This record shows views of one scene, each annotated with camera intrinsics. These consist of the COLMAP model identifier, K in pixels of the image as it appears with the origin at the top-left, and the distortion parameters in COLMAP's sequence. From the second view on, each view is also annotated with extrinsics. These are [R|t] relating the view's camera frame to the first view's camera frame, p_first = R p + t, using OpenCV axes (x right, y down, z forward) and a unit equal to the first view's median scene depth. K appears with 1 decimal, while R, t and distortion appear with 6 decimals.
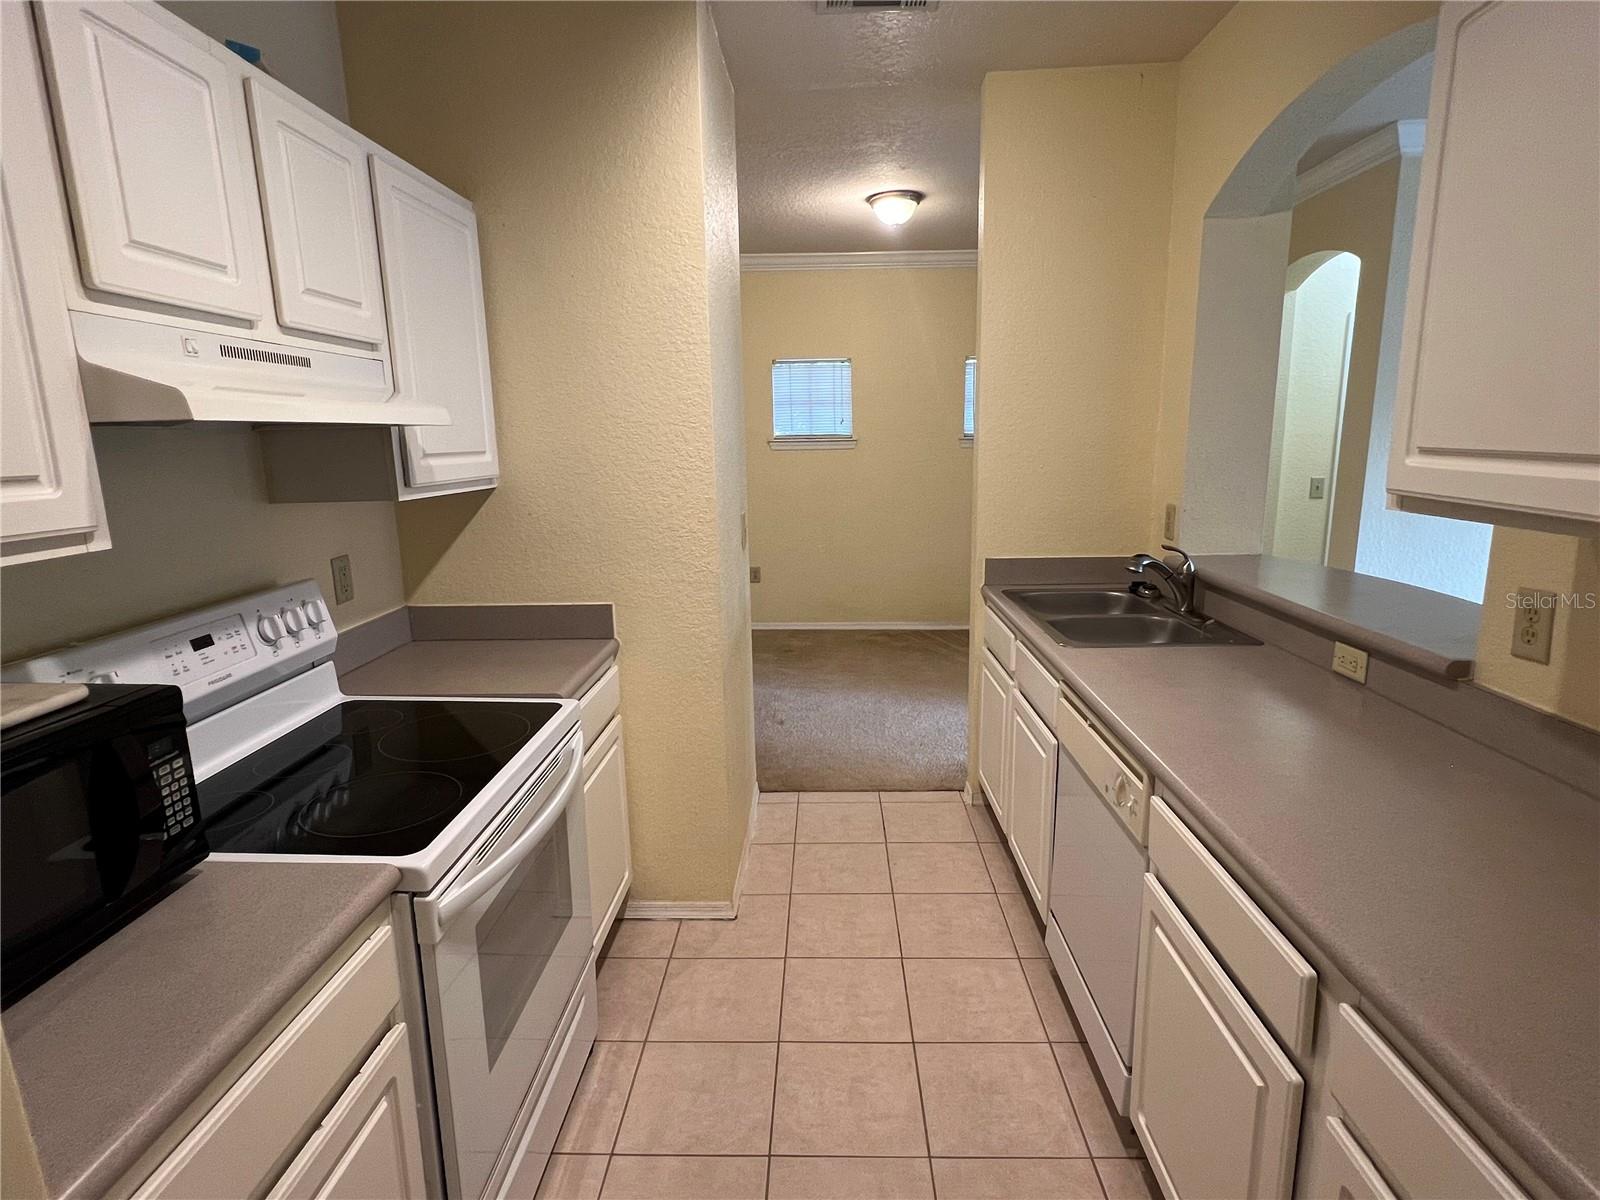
lens RADIAL K [[808.5, 0, 798.9], [0, 808.5, 598.5], [0, 0, 1]] dist [-0.000778, -0.000932]
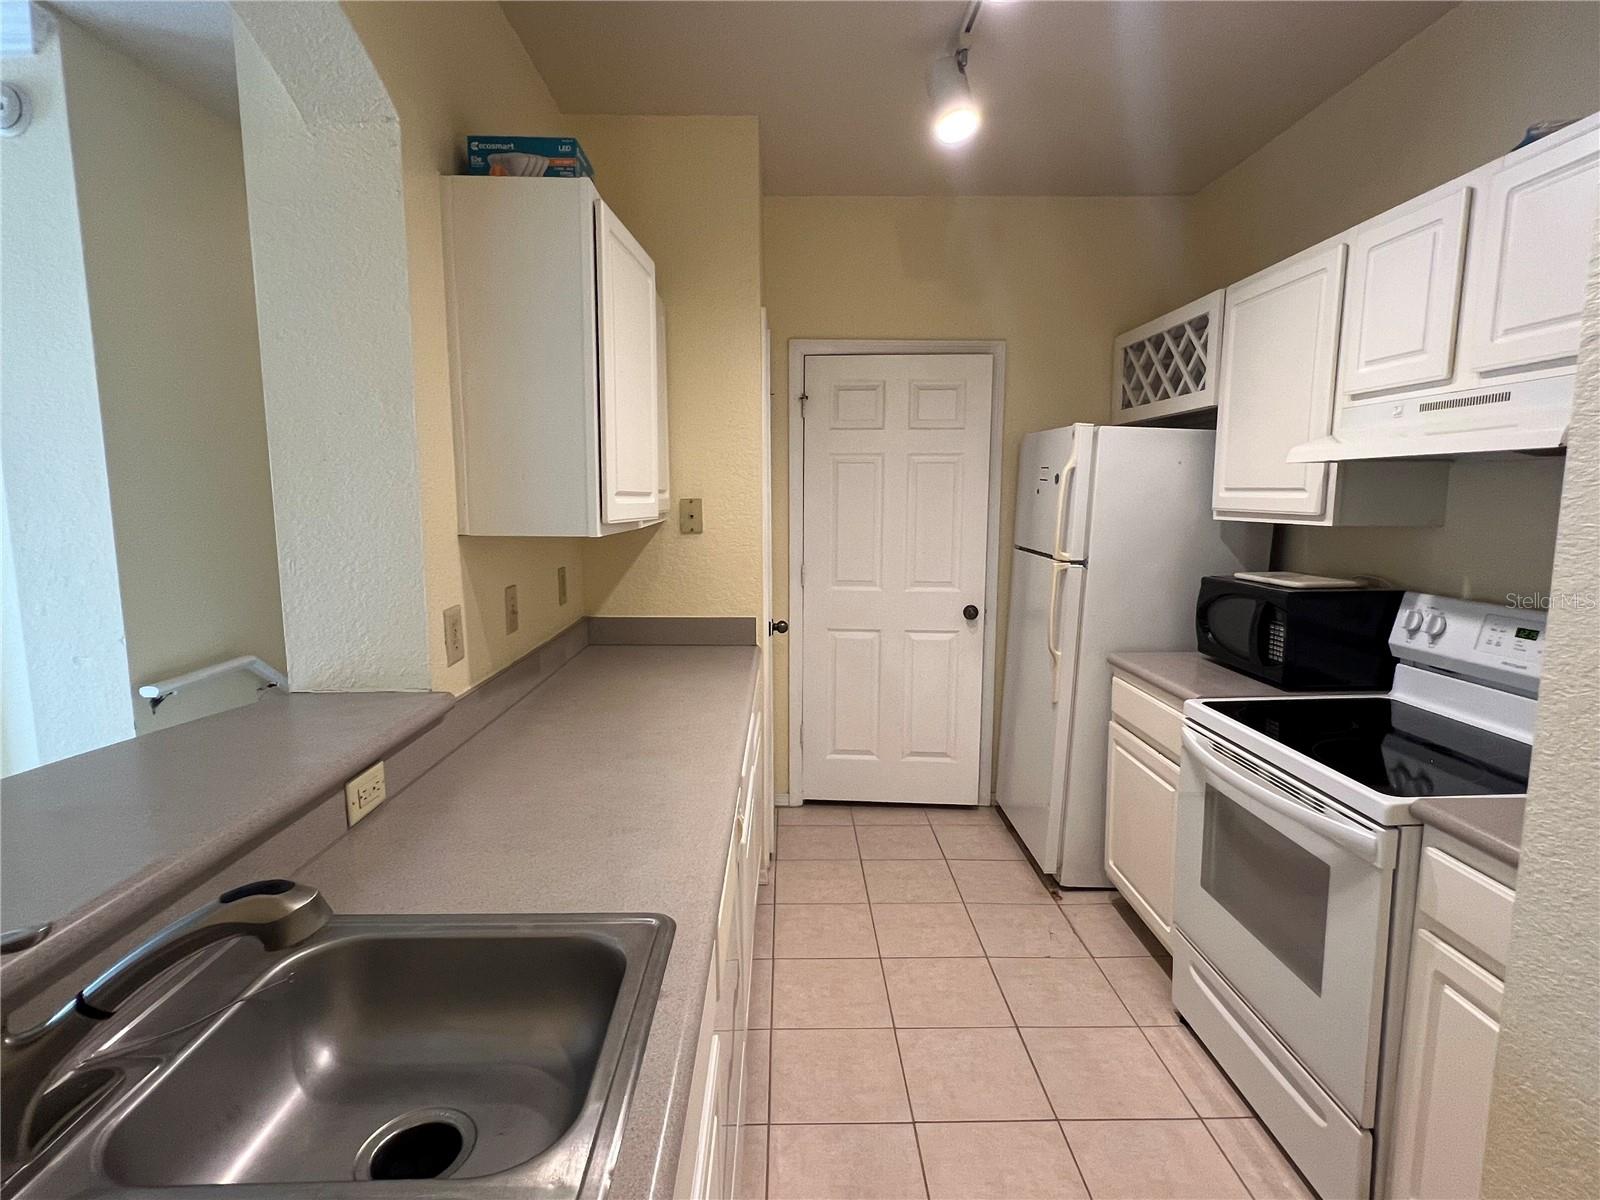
lens RADIAL K [[808.5, 0, 798.9], [0, 808.5, 598.5], [0, 0, 1]] dist [-0.000778, -0.000932]
pose [[-0.998278, 0.027936, -0.051588, 0.395298], [0.009737, 0.946046, 0.323885, -0.385644], [0.057853, 0.322825, -0.944689, 2.003952]]
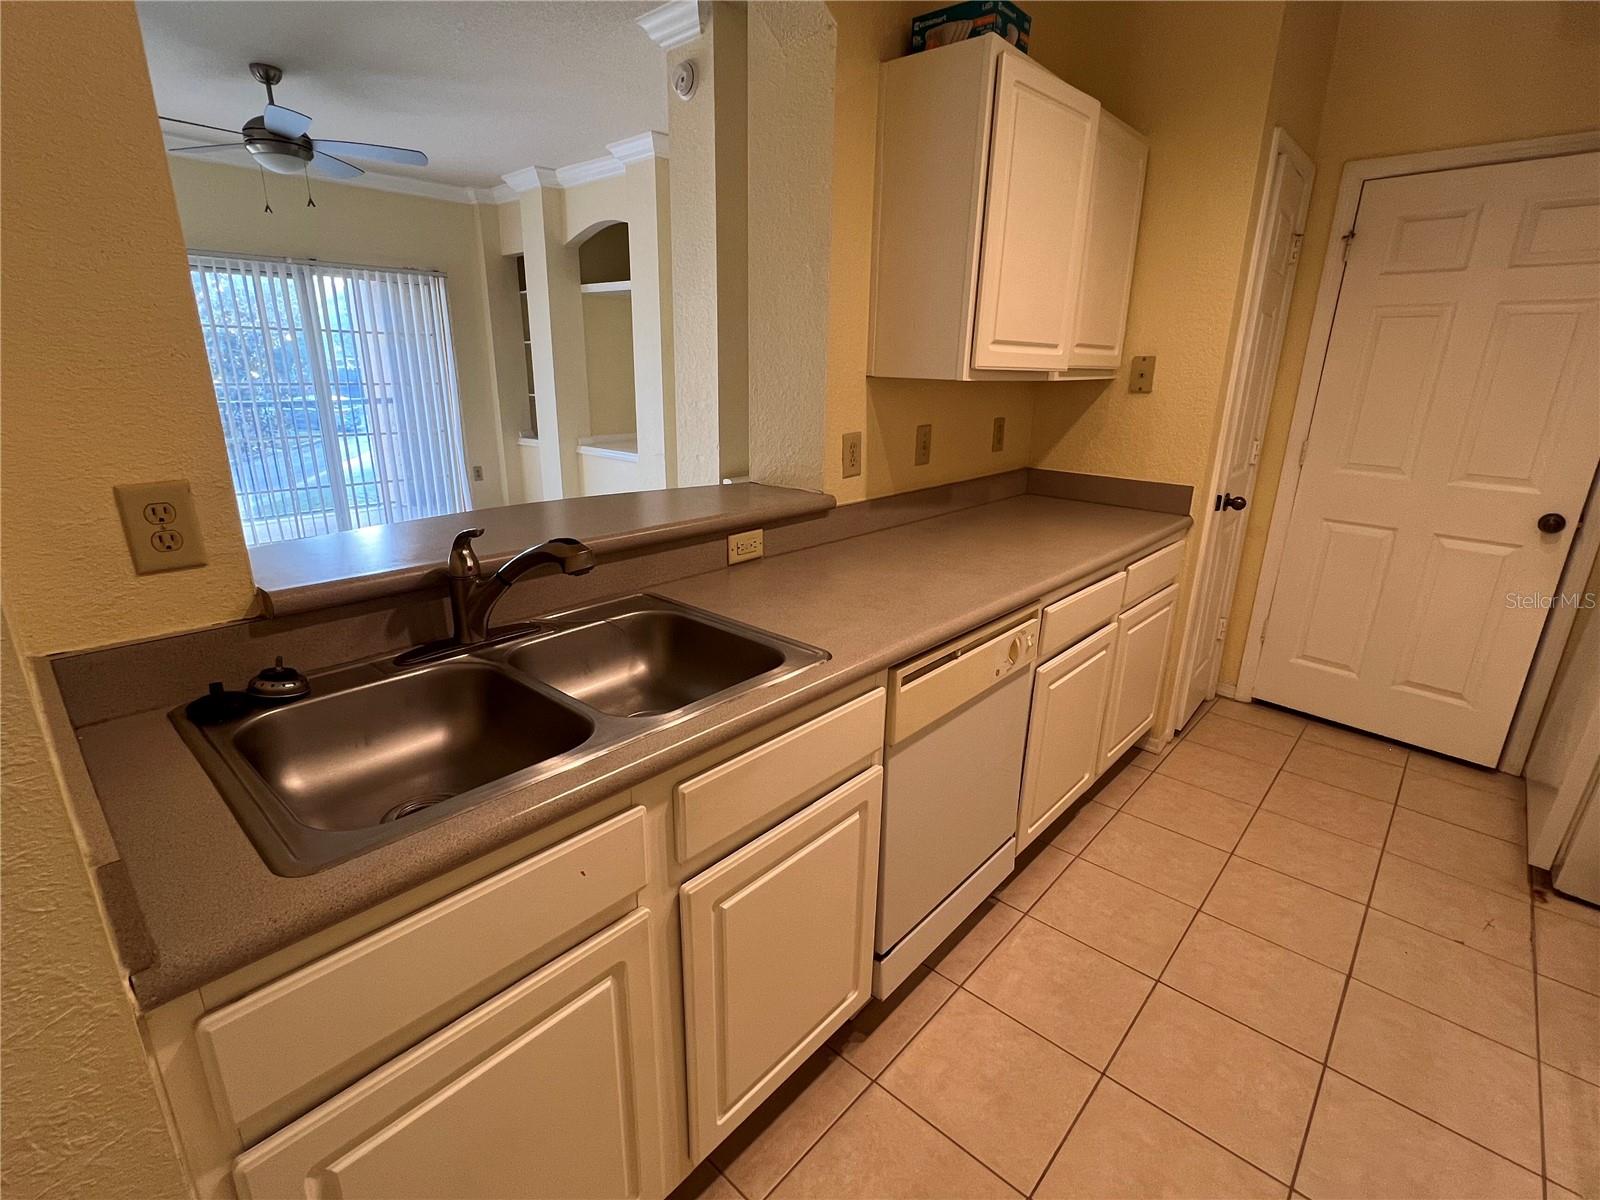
lens RADIAL K [[756.1, 0, 796.2], [0, 756.1, 600.6], [0, 0, 1]] dist [-0.003597, 0.000507]
pose [[-0.765272, -0.184325, 0.616752, -0.006084], [0.127731, 0.895590, 0.426150, -0.336303], [-0.630907, 0.404899, -0.661825, 2.005345]]
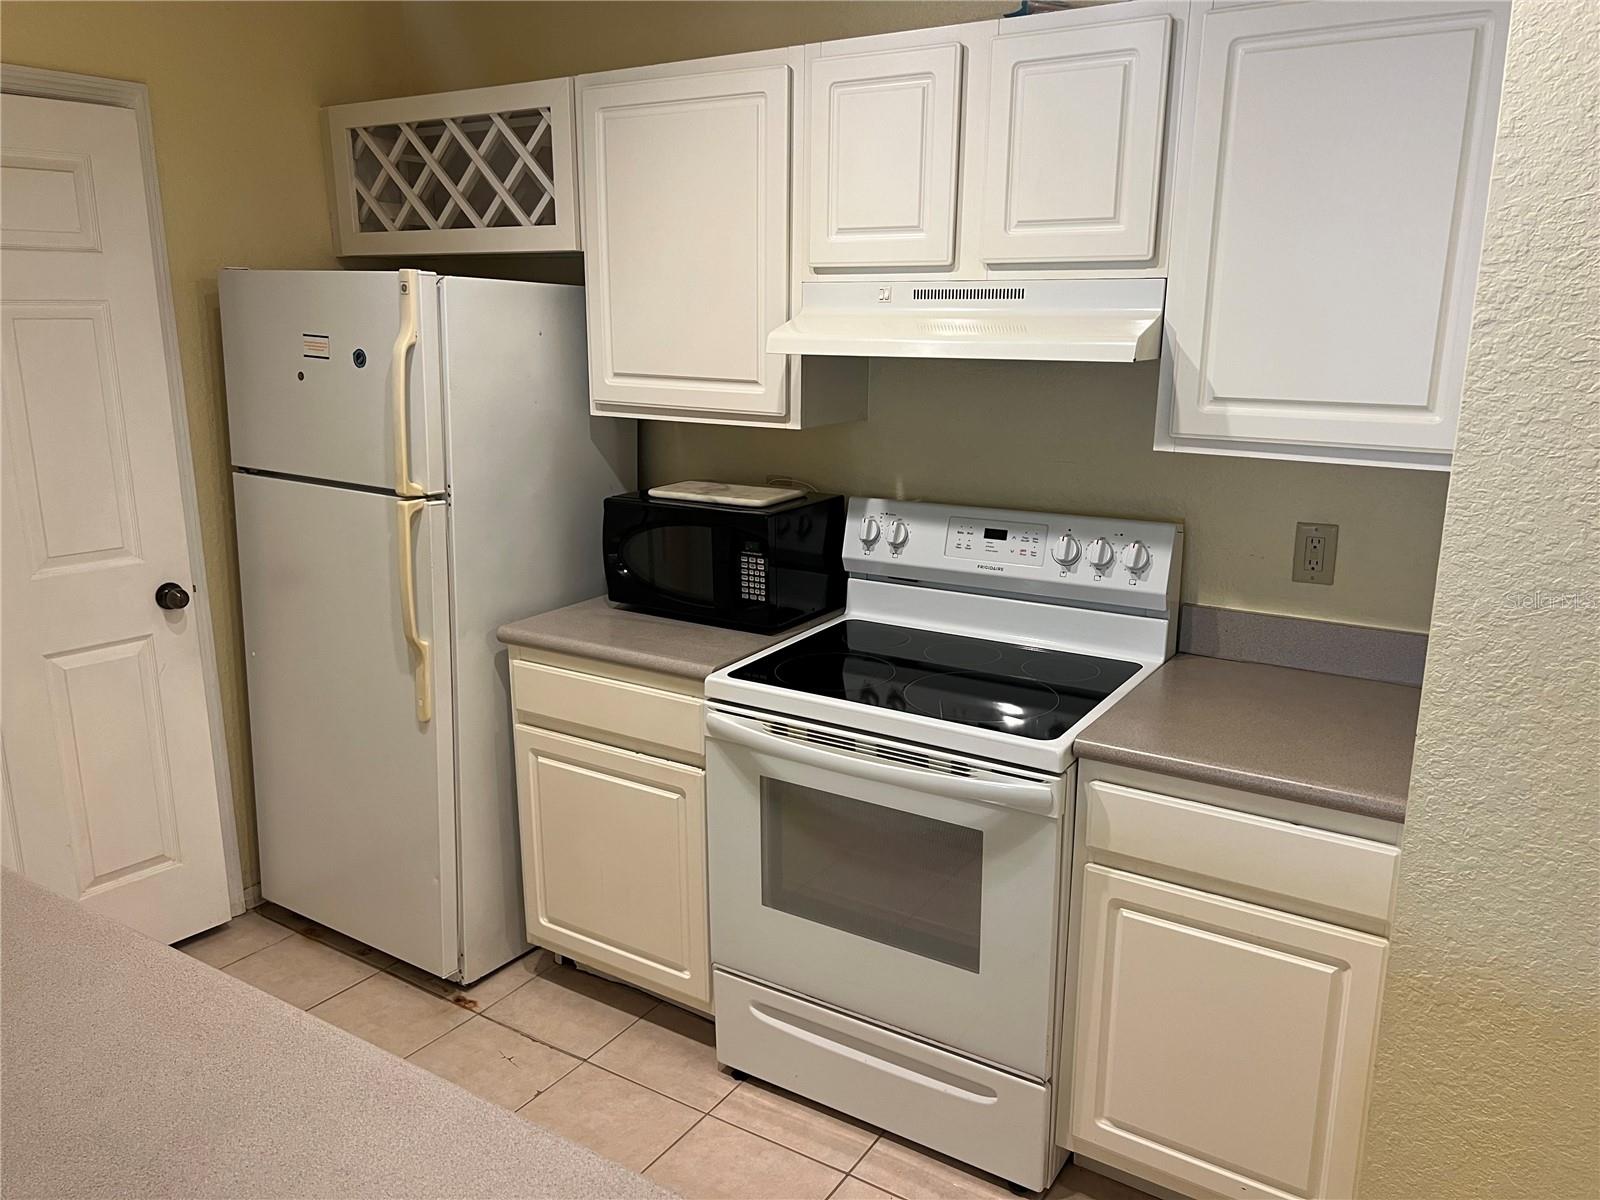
lens RADIAL K [[1201.7, 0, 780.1], [0, 1201.7, 609.6], [0, 0, 1]] dist [0.094619, -0.160922]
pose [[-0.511091, 0.229639, -0.828283, 0.888120], [-0.163185, 0.920199, 0.355816, -0.410027], [0.843894, 0.317018, -0.432831, 1.493497]]
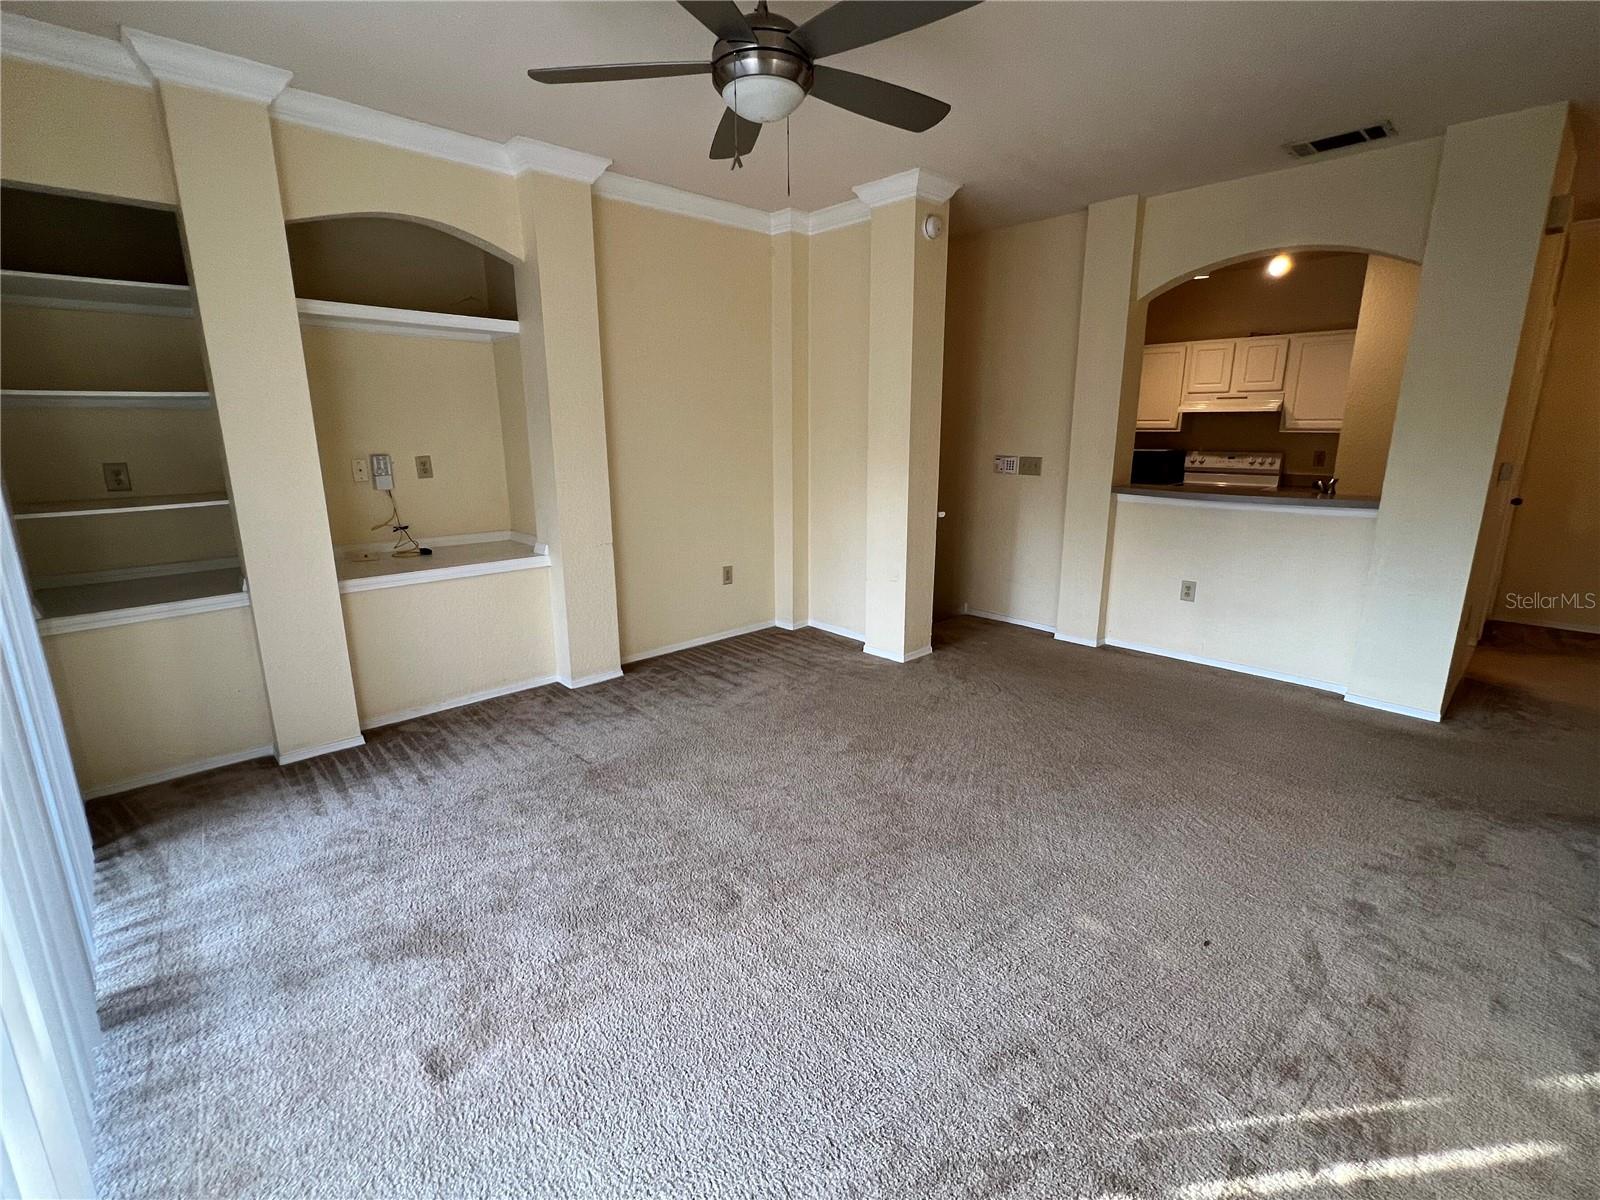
lens RADIAL K [[721.5, 0, 799.0], [0, 721.5, 596.8], [0, 0, 1]] dist [-0.009250, -0.000281]
pose [[-0.697610, 0.186297, -0.691834, 3.997922], [-0.127618, 0.917854, 0.375843, -0.447025], [0.705021, 0.350482, -0.616529, 2.043479]]
